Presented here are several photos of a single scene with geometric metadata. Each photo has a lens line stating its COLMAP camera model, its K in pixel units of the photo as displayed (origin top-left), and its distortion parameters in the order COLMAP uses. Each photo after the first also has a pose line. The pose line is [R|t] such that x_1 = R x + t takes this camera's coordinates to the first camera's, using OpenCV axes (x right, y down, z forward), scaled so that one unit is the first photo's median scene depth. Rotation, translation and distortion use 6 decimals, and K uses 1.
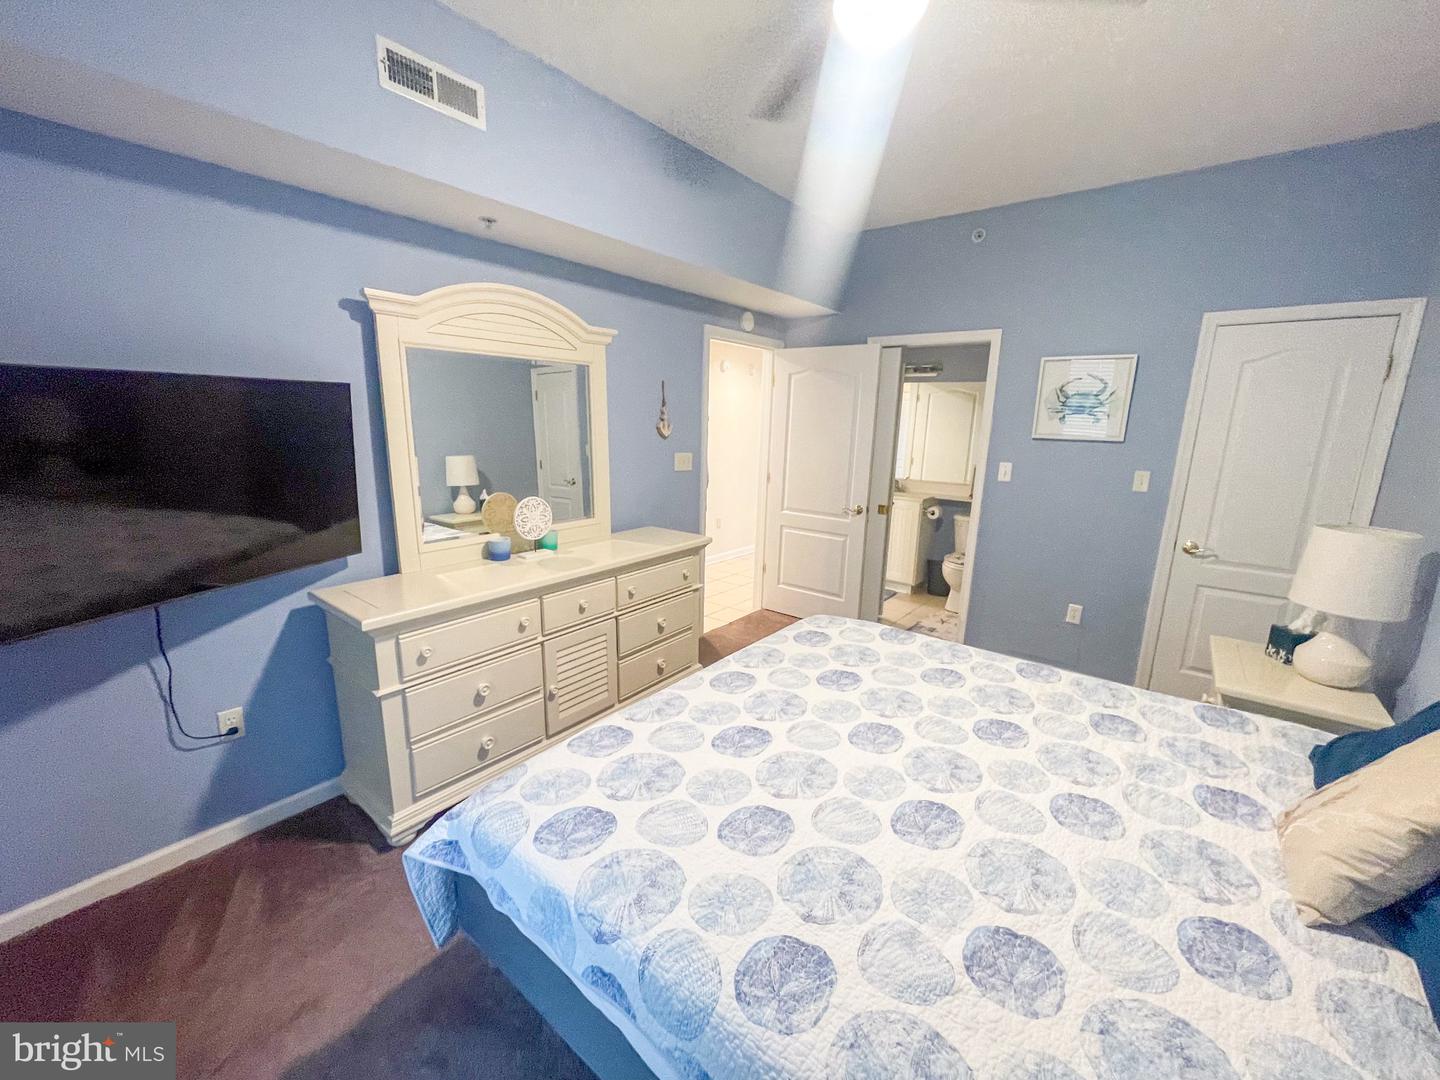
lens RADIAL K [[577.2, 0, 716.0], [0, 577.2, 534.3], [0, 0, 1]] dist [-0.000730, -0.000390]
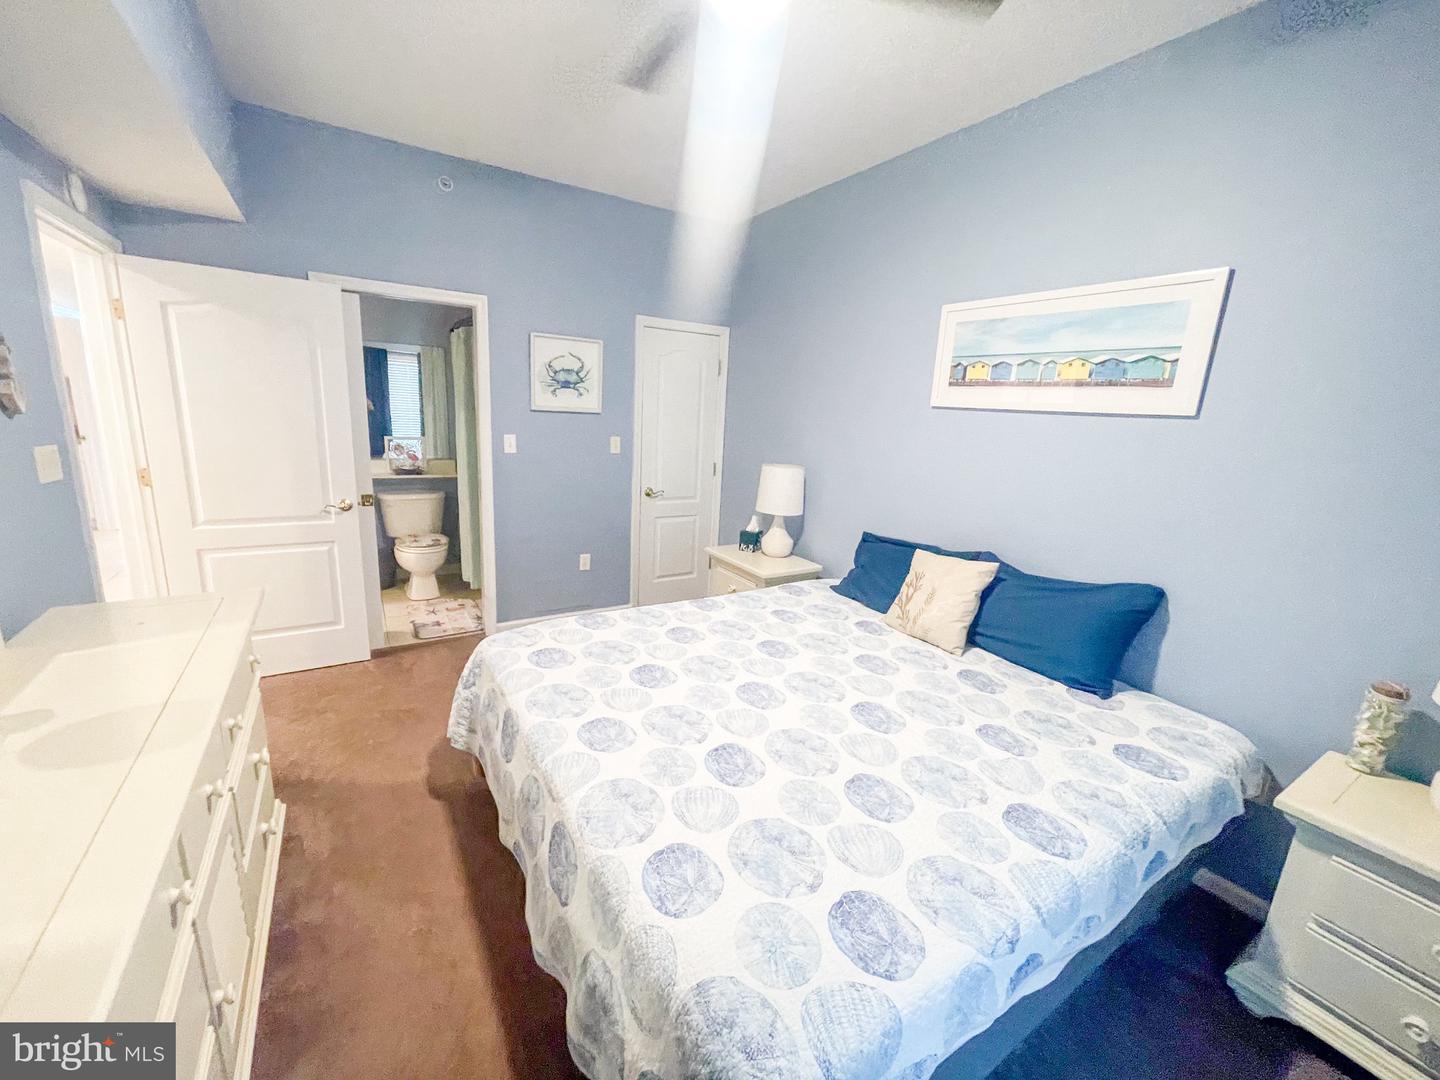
lens RADIAL K [[577.2, 0, 713.3], [0, 577.2, 544.2], [0, 0, 1]] dist [-0.000730, -0.000390]
pose [[0.341065, -0.222532, 0.913320, -0.593609], [0.144375, 0.972450, 0.183024, -0.124830], [-0.928887, 0.069437, 0.363797, 0.555209]]
